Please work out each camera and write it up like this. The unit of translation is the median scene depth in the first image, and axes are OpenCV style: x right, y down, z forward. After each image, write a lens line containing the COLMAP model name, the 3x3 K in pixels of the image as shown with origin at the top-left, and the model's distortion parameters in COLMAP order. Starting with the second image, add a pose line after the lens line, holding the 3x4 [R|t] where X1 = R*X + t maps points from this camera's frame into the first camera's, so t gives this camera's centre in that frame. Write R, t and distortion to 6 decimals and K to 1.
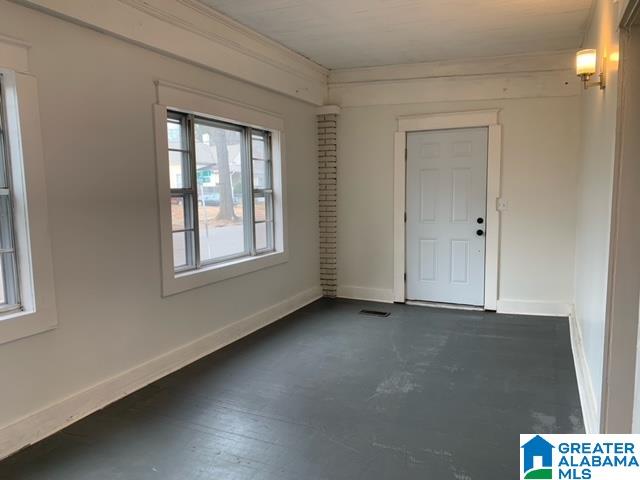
lens RADIAL K [[491.7, 0, 315.6], [0, 491.7, 237.6], [0, 0, 1]] dist [0.087093, -0.139188]
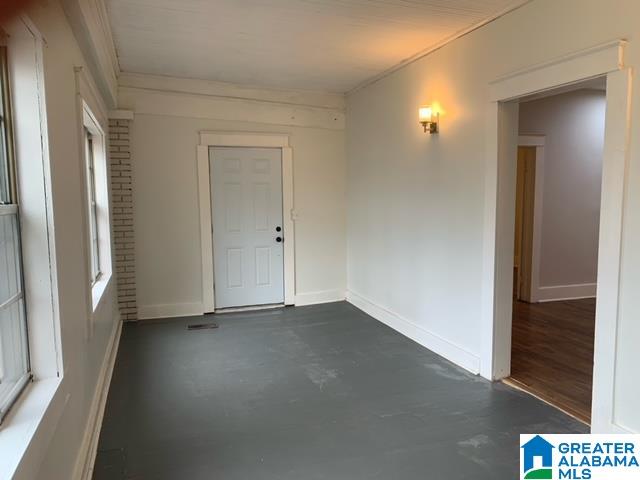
lens RADIAL K [[491.7, 0, 315.6], [0, 491.7, 237.6], [0, 0, 1]] dist [0.087093, -0.139188]
pose [[0.717881, -0.053937, 0.694073, -0.384435], [0.070050, 0.997531, 0.005066, -0.013223], [-0.692633, 0.044983, 0.719887, 0.113704]]
